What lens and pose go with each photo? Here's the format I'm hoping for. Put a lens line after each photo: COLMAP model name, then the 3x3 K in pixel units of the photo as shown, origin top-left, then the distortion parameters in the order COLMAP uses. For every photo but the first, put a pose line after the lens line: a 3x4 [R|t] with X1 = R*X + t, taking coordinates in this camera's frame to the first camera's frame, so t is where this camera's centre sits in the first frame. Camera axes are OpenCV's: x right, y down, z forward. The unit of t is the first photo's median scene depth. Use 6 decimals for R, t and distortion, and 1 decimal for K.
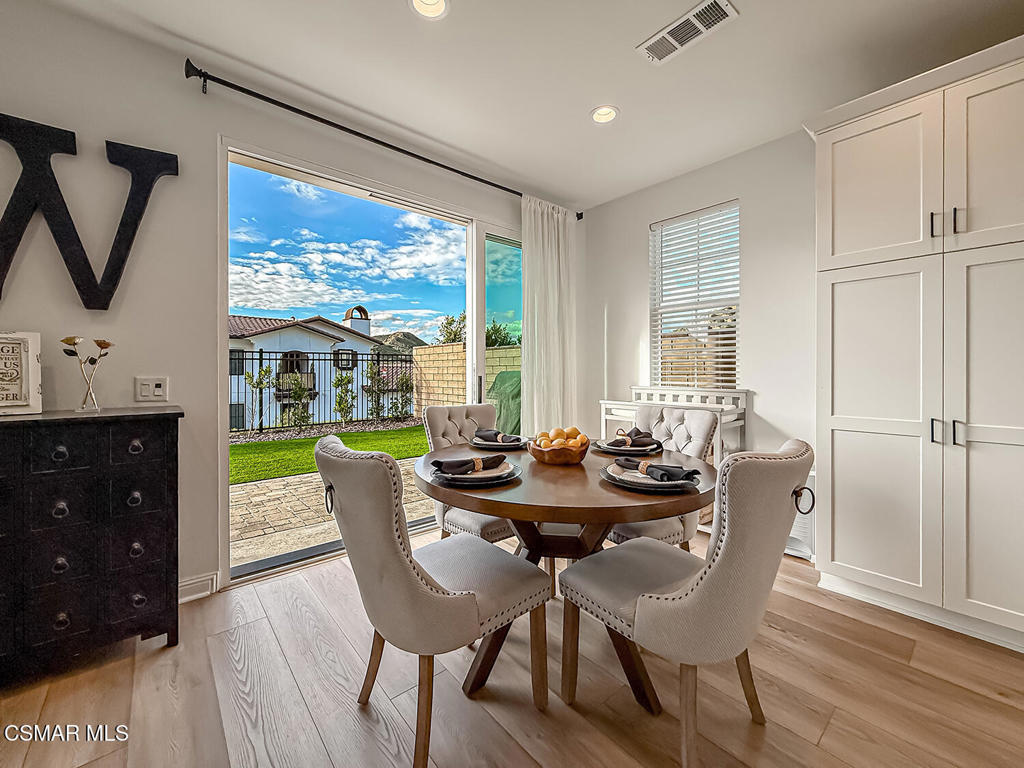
lens RADIAL K [[414.7, 0, 510.6], [0, 414.7, 382.0], [0, 0, 1]] dist [0.001331, 0.000262]
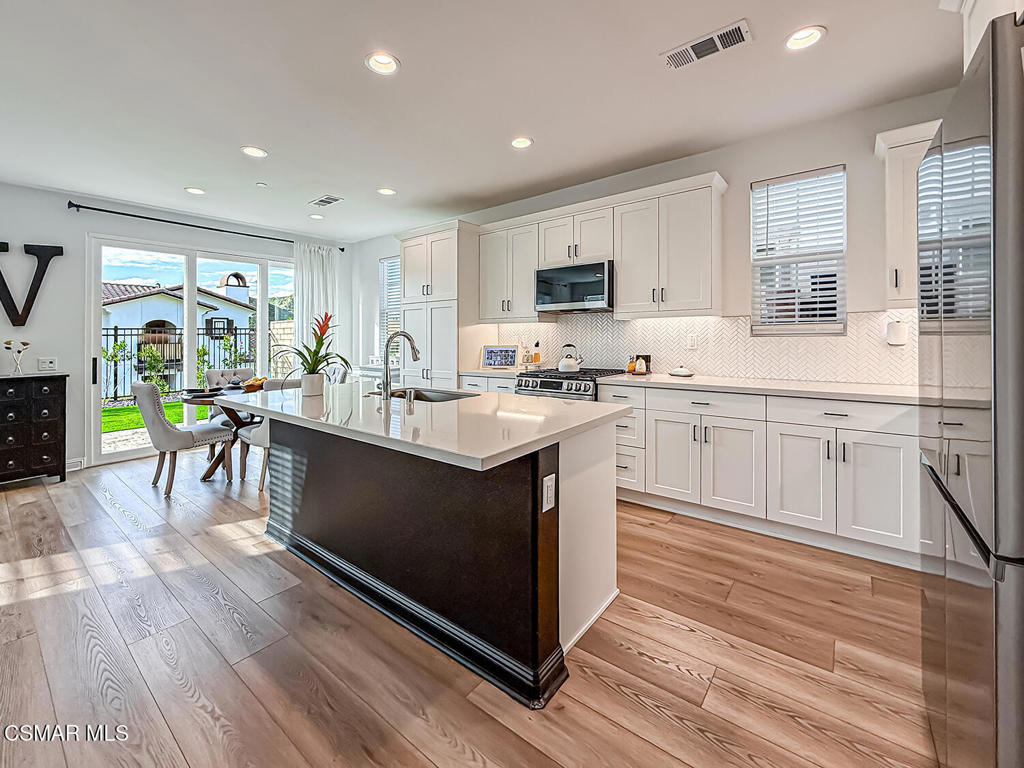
lens RADIAL K [[422.5, 0, 497.8], [0, 422.5, 338.9], [0, 0, 1]] dist [-0.000154, -0.000488]
pose [[0.982210, -0.011206, 0.187453, 0.856400], [0.015004, 0.999710, -0.018855, -0.032179], [-0.187188, 0.021332, 0.982093, -1.357377]]
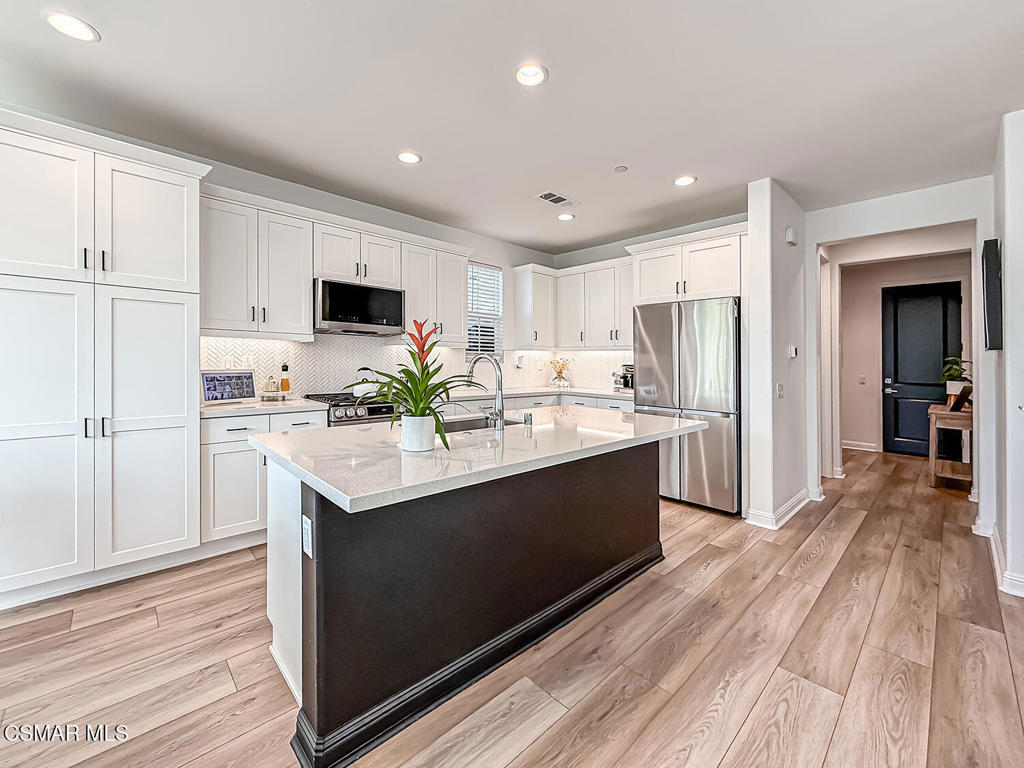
lens RADIAL K [[419.4, 0, 513.5], [0, 419.4, 358.9], [0, 0, 1]] dist [0.000652, 0.000112]
pose [[-0.053533, 0.006019, 0.998548, -0.240150], [0.006838, 0.999961, -0.005661, -0.060542], [-0.998543, 0.006525, -0.053572, -0.158001]]
